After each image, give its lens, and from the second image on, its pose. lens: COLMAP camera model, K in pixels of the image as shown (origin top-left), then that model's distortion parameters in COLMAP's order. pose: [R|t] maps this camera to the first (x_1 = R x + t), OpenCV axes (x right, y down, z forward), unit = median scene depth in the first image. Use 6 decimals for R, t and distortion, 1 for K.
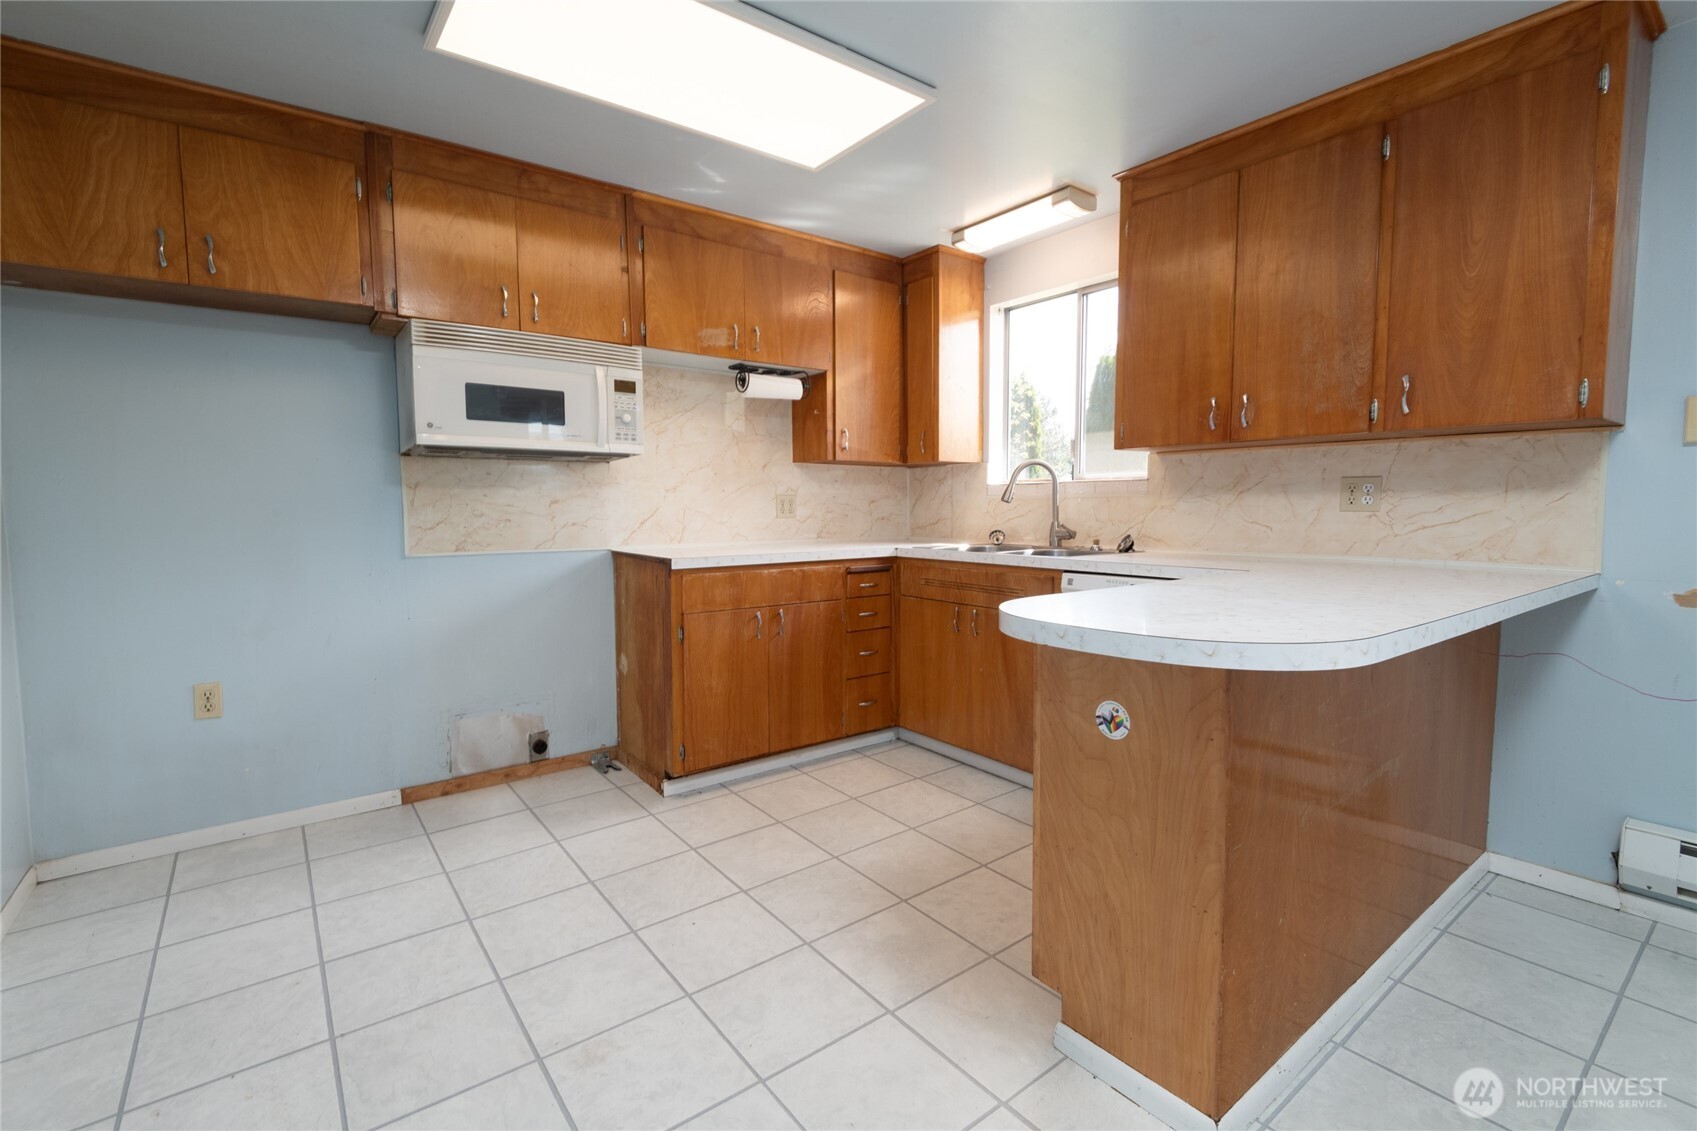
lens RADIAL K [[760.2, 0, 846.0], [0, 760.2, 561.3], [0, 0, 1]] dist [0.004722, -0.004040]
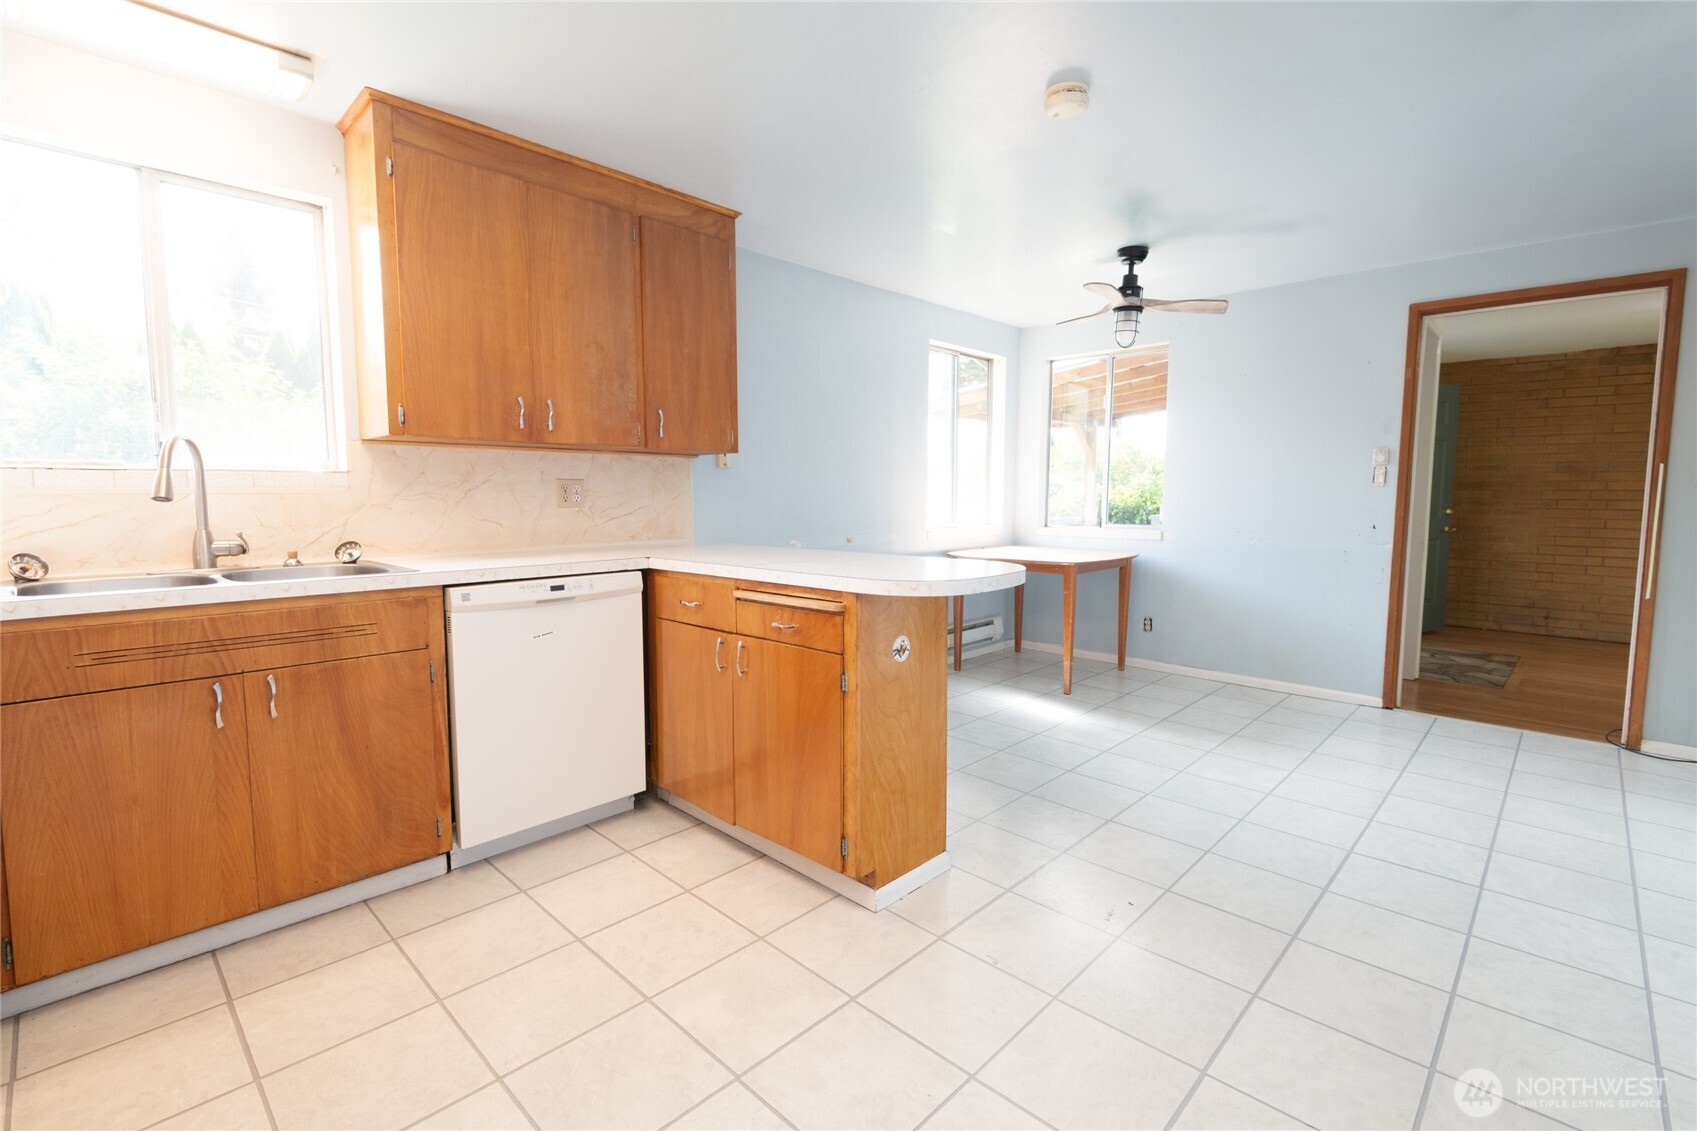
lens RADIAL K [[760.2, 0, 860.6], [0, 760.2, 560.0], [0, 0, 1]] dist [0.004722, -0.004040]
pose [[-0.165867, -0.079391, 0.982947, -0.657837], [0.077414, 0.992630, 0.093236, -0.064254], [-0.983105, 0.091559, -0.158499, 0.799866]]
